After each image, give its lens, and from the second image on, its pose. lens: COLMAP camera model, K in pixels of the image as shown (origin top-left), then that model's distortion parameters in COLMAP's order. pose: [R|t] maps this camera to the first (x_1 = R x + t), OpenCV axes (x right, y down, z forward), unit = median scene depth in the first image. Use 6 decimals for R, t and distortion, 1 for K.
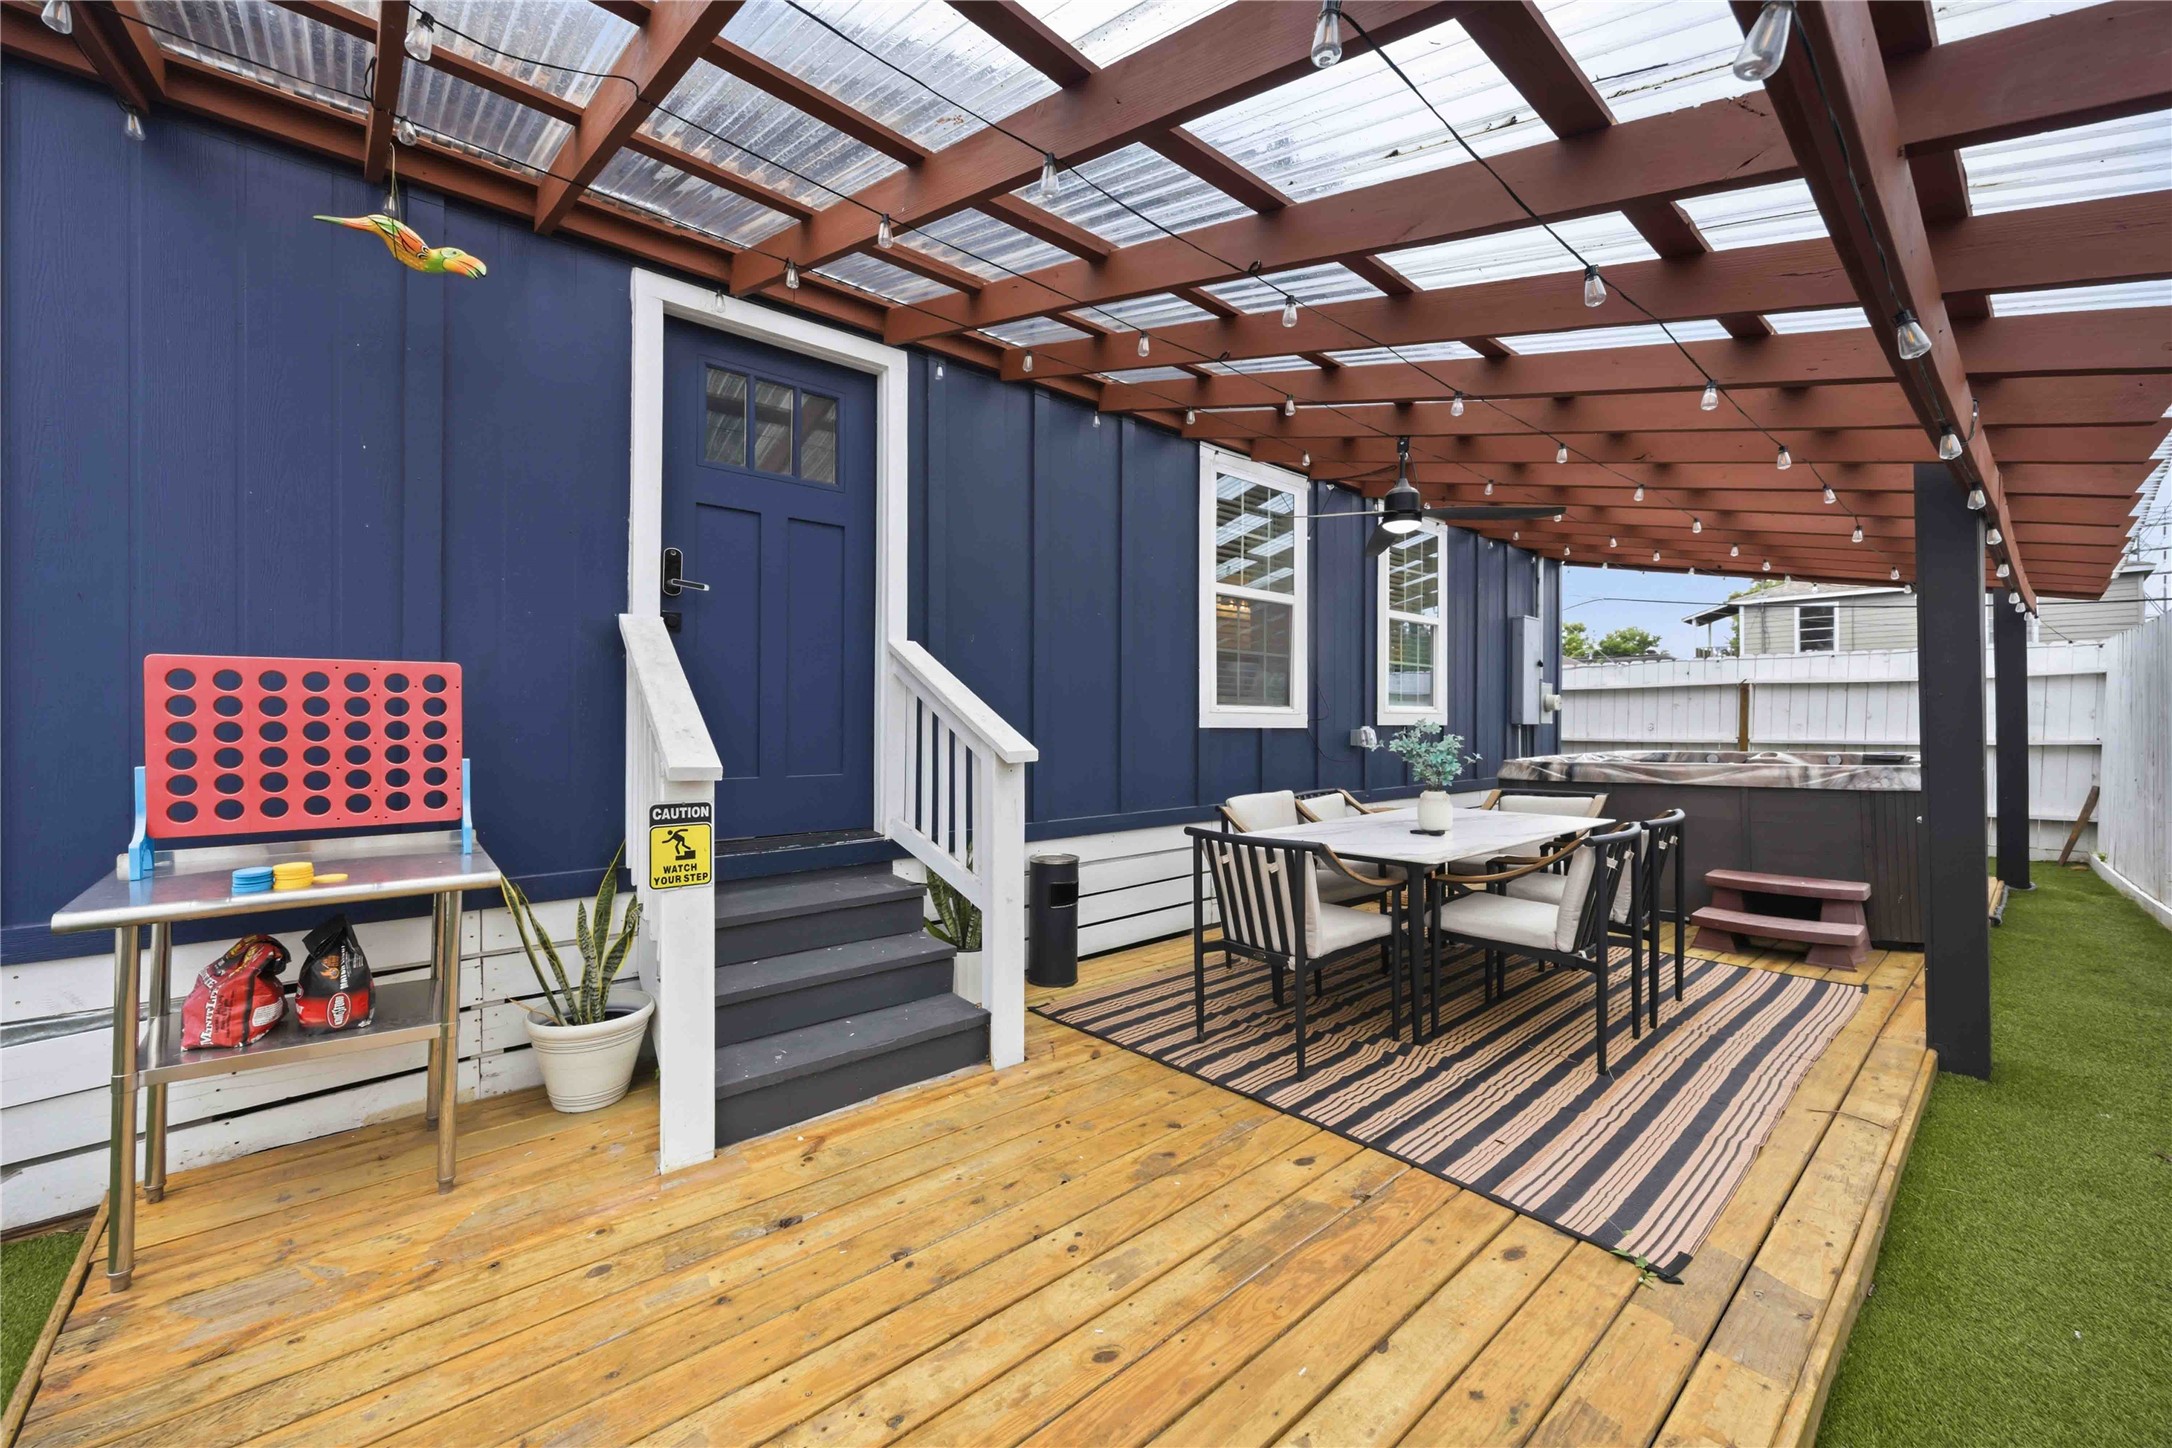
lens RADIAL K [[851.7, 0, 1086.0], [0, 851.7, 724.0], [0, 0, 1]] dist [0.001451, 0.000101]
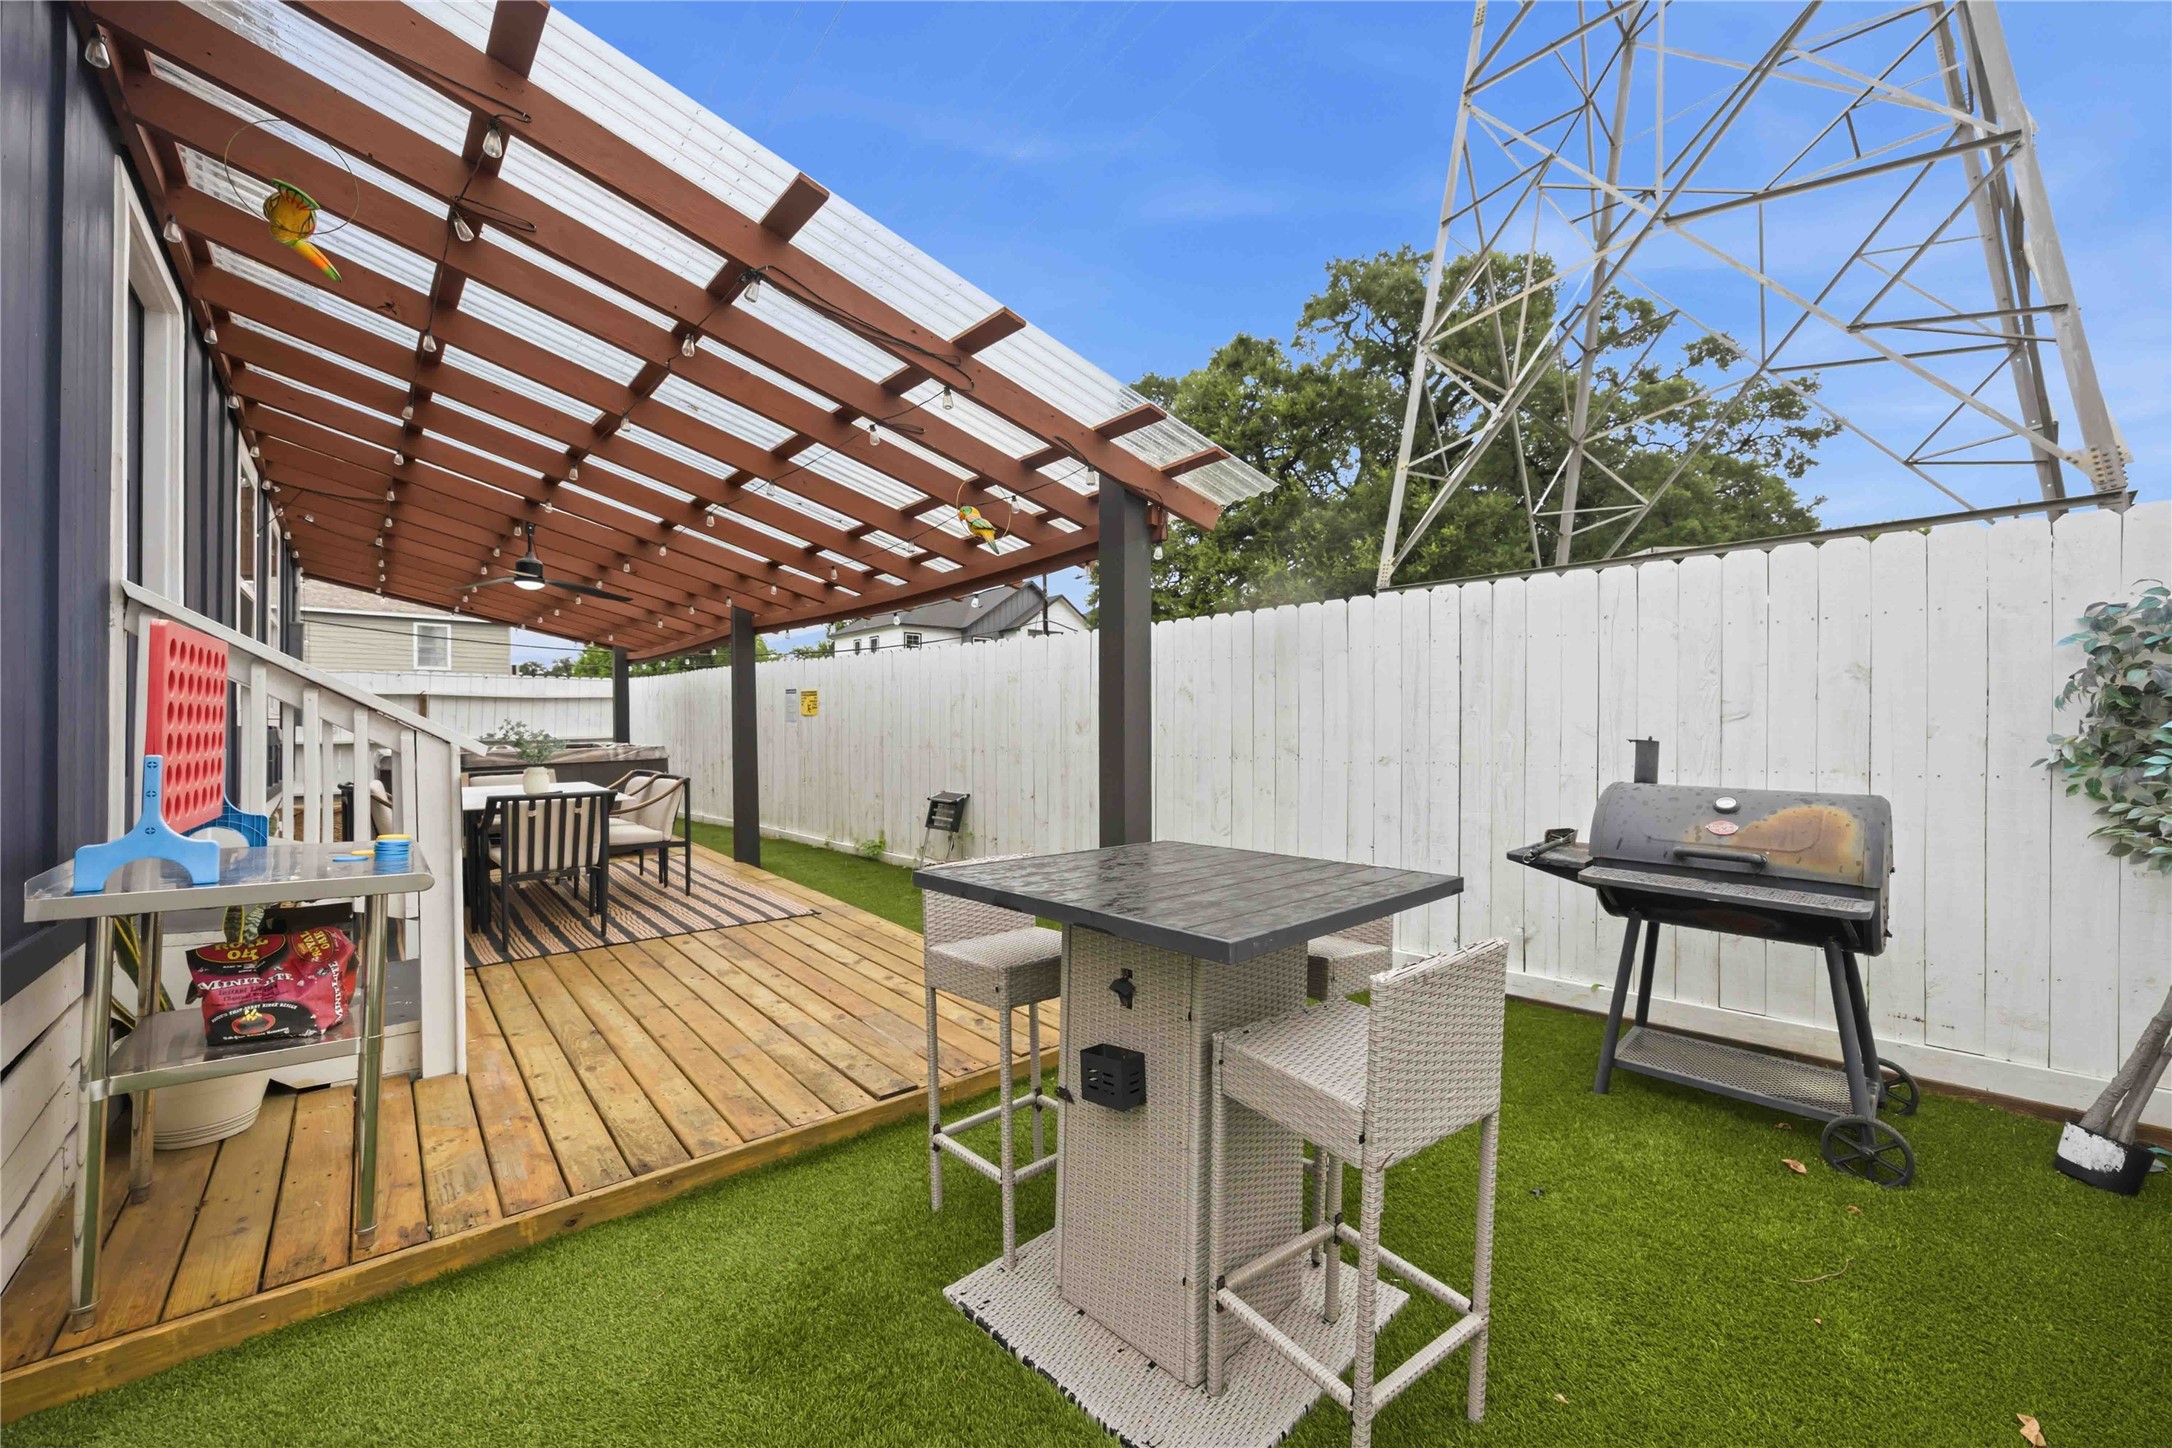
lens RADIAL K [[851.7, 0, 1086.0], [0, 851.7, 724.0], [0, 0, 1]] dist [0.001451, 0.000101]
pose [[0.023945, -0.000318, 0.999713, -1.985058], [0.009181, 0.999958, 0.000098, 0.018320], [-0.999671, 0.009176, 0.023947, 0.037756]]
